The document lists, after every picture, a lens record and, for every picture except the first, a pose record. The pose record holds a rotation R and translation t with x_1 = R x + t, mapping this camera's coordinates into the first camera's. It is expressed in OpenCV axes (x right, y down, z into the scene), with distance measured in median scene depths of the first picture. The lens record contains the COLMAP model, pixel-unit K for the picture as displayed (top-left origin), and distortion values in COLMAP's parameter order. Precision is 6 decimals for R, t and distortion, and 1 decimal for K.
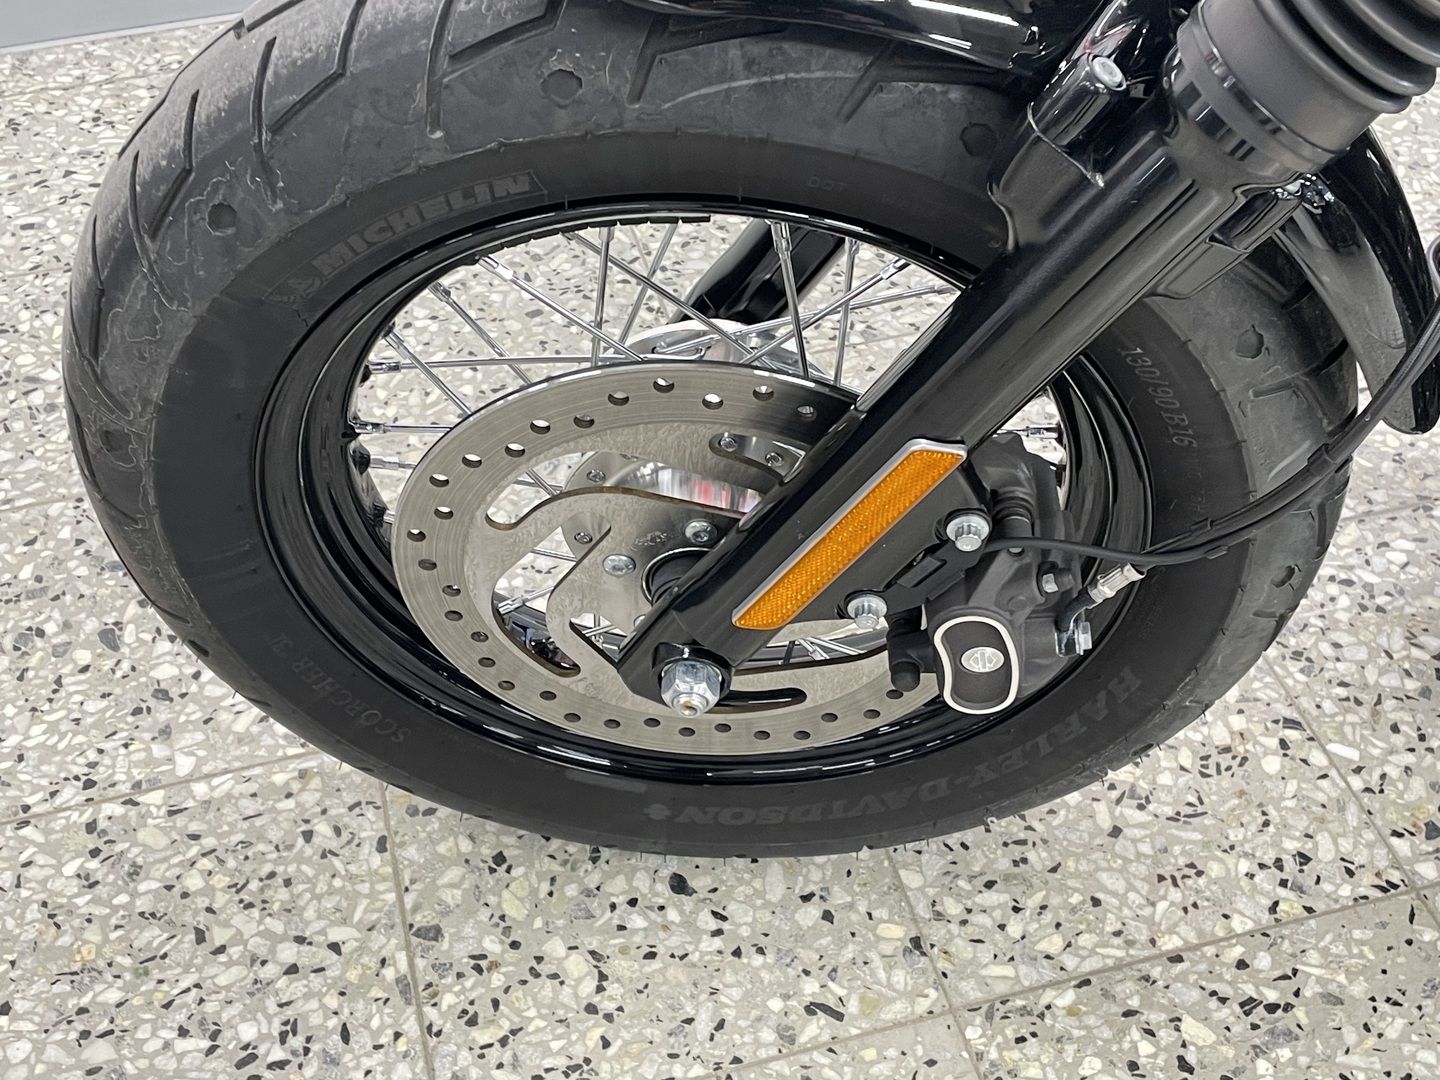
lens RADIAL K [[1777.0, 0, 745.1], [0, 1777.0, 540.9], [0, 0, 1]] dist [0.074615, -0.039182]
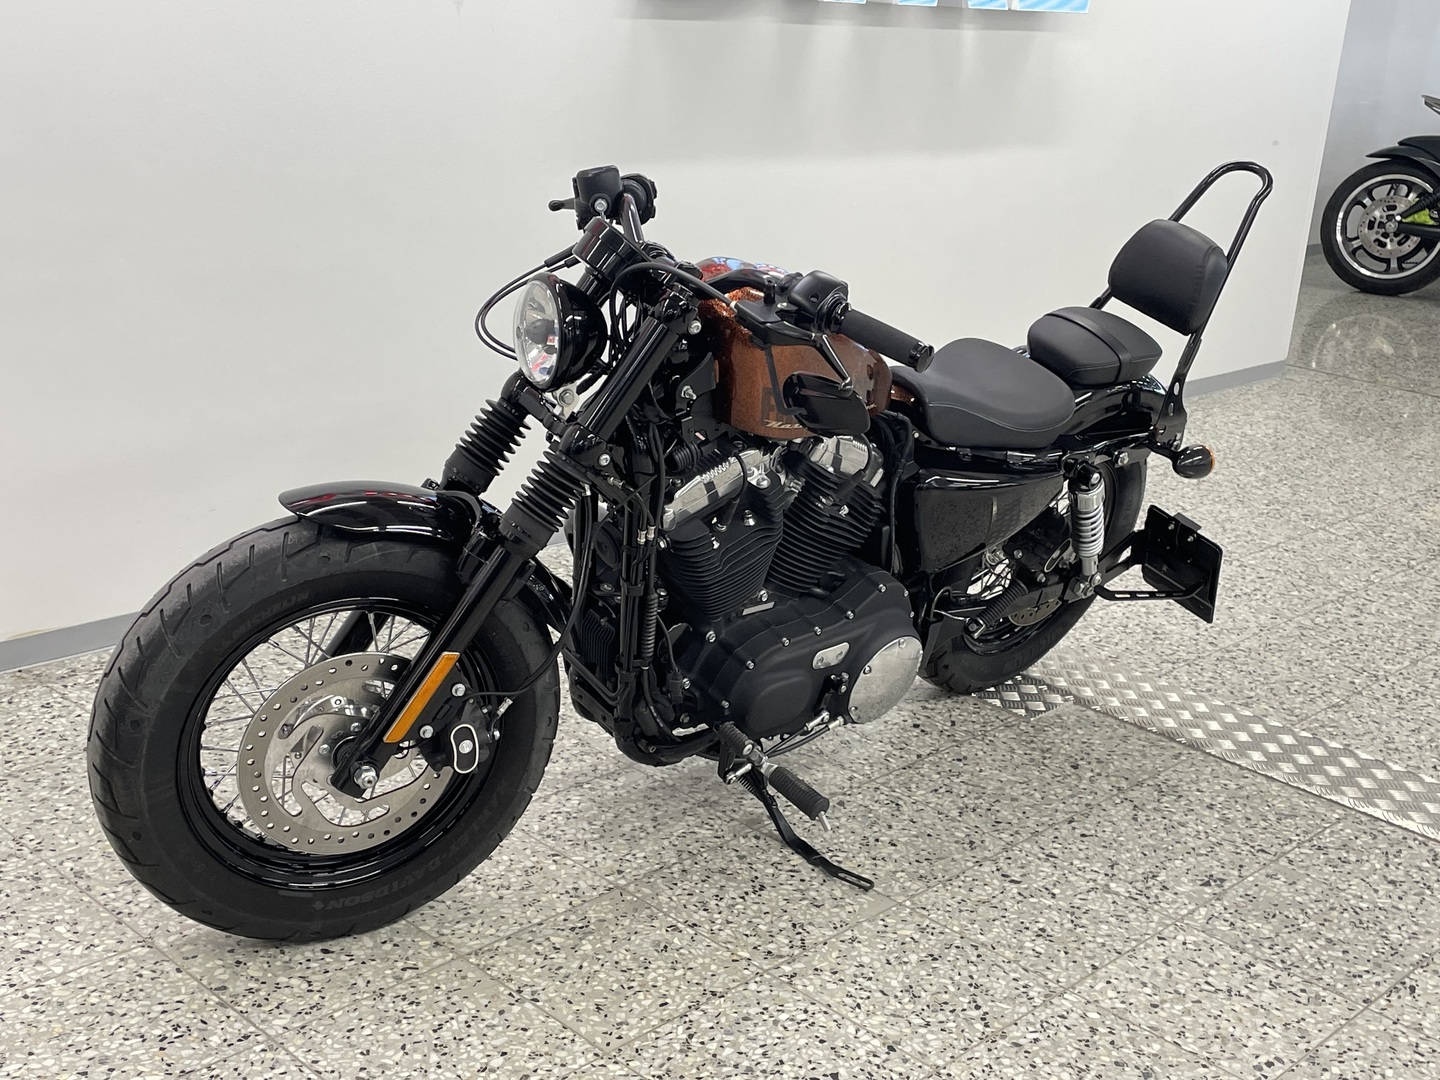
lens RADIAL K [[1816.0, 0, 716.0], [0, 1816.0, 544.1], [0, 0, 1]] dist [0.123587, -0.211157]
pose [[0.861443, -0.079018, 0.501670, -0.770823], [0.295469, 0.881408, -0.368534, 0.778868], [-0.413055, 0.465699, 0.782630, -1.298885]]
